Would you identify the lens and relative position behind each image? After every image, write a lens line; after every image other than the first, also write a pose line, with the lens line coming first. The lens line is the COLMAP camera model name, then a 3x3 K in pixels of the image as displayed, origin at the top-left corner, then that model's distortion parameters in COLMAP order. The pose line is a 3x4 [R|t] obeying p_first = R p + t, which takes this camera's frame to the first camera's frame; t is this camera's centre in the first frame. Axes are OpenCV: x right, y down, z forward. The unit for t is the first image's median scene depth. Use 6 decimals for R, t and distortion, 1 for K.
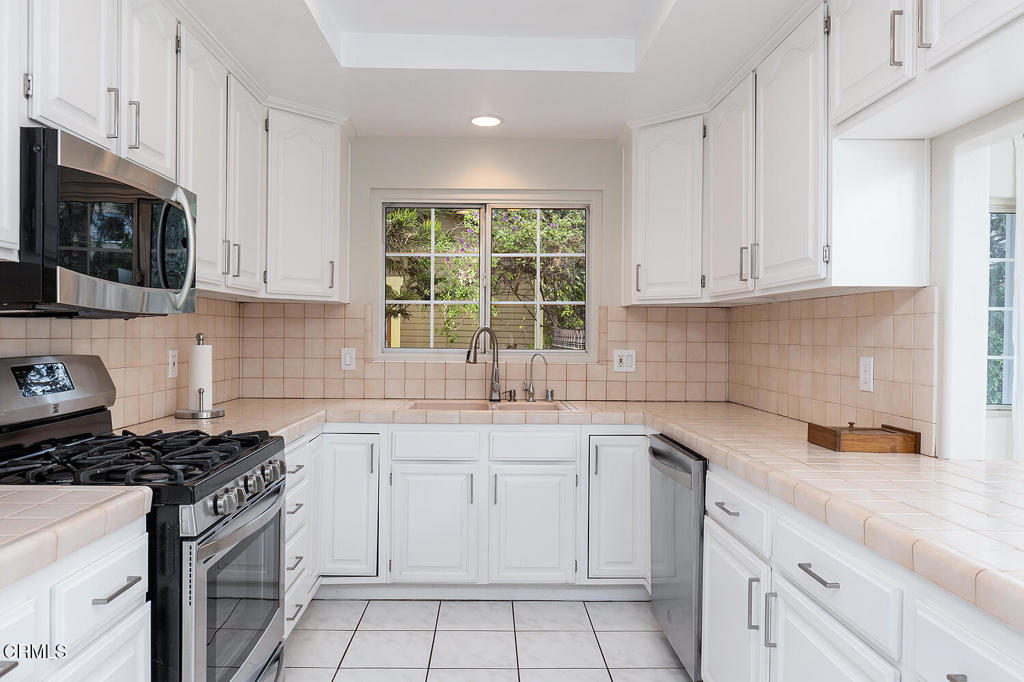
lens RADIAL K [[708.2, 0, 512.0], [0, 708.2, 341.0], [0, 0, 1]] dist [-0.000459, 0.001947]
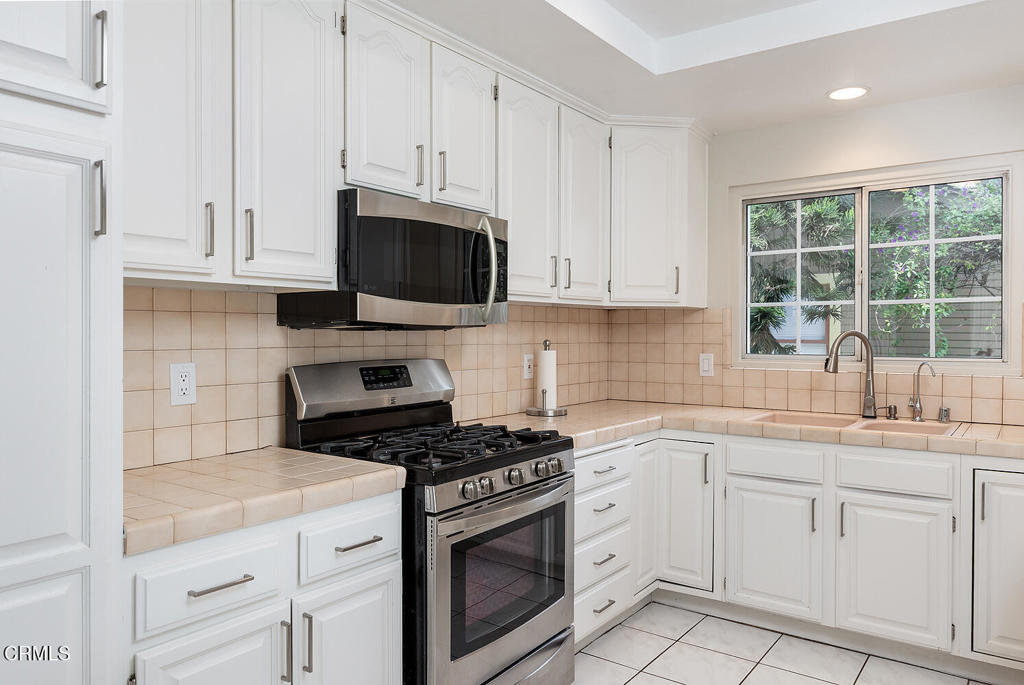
lens RADIAL K [[726.8, 0, 512.0], [0, 726.8, 342.5], [0, 0, 1]] dist [-0.000340, -0.006296]
pose [[0.789207, 0.000724, -0.614127, 0.201069], [-0.000776, 1.000000, 0.000182, -0.006307], [0.614127, 0.000333, 0.789207, 0.054238]]
